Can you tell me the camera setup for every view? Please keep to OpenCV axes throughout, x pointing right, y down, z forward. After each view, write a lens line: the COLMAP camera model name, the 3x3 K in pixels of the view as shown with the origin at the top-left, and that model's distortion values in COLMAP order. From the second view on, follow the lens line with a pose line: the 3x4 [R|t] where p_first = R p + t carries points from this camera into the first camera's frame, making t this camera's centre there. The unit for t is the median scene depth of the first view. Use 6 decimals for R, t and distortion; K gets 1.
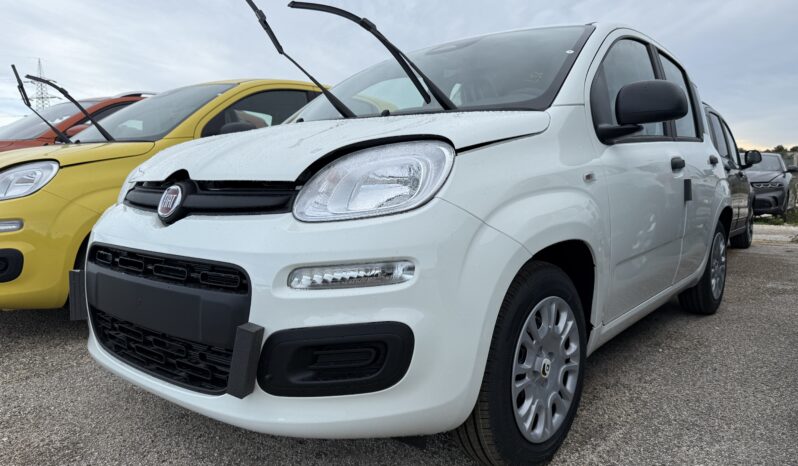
lens RADIAL K [[555.5, 0, 405.1], [0, 555.5, 235.1], [0, 0, 1]] dist [0.032340, -0.040625]
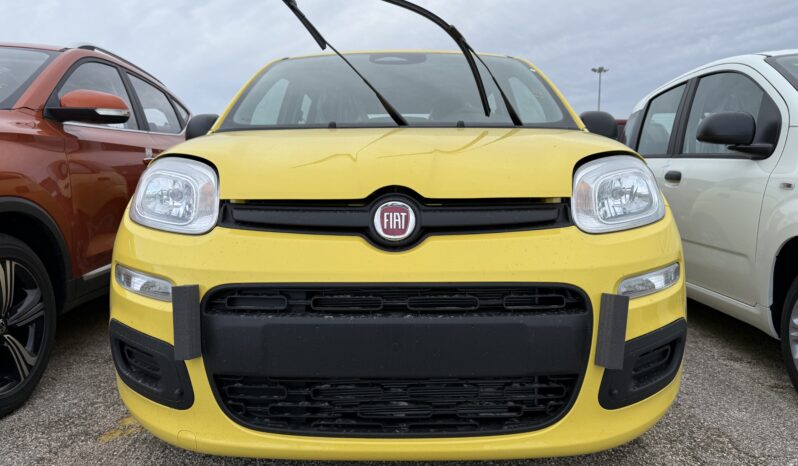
lens RADIAL K [[556.5, 0, 399.0], [0, 556.5, 233.0], [0, 0, 1]] dist [0.032942, -0.039327]
pose [[0.783636, -0.057221, 0.618579, -0.847179], [0.069441, 0.997577, 0.004310, -0.042309], [-0.617327, 0.039577, 0.785711, 0.329085]]
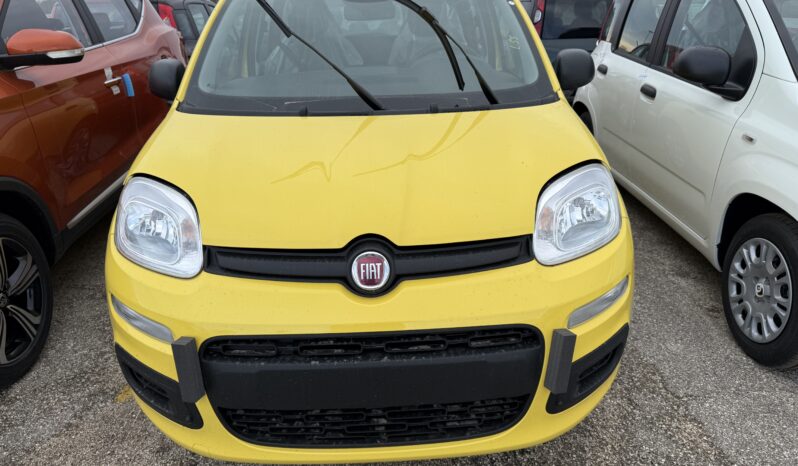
lens RADIAL K [[555.5, 0, 405.1], [0, 555.5, 235.1], [0, 0, 1]] dist [0.032340, -0.040625]
pose [[0.752409, -0.258801, 0.605725, -0.826528], [0.085613, 0.950204, 0.299636, -0.343549], [-0.653109, -0.173591, 0.737099, 0.299746]]
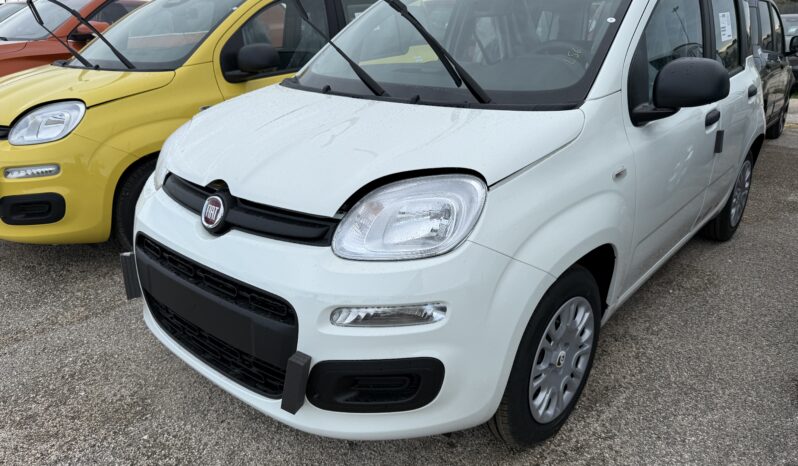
lens RADIAL K [[556.2, 0, 404.1], [0, 556.2, 228.8], [0, 0, 1]] dist [0.033884, -0.040301]
pose [[0.999504, 0.012750, -0.028808, -0.027133], [-0.005264, 0.969174, 0.246323, -0.268158], [0.031060, -0.246049, 0.968760, -0.014050]]
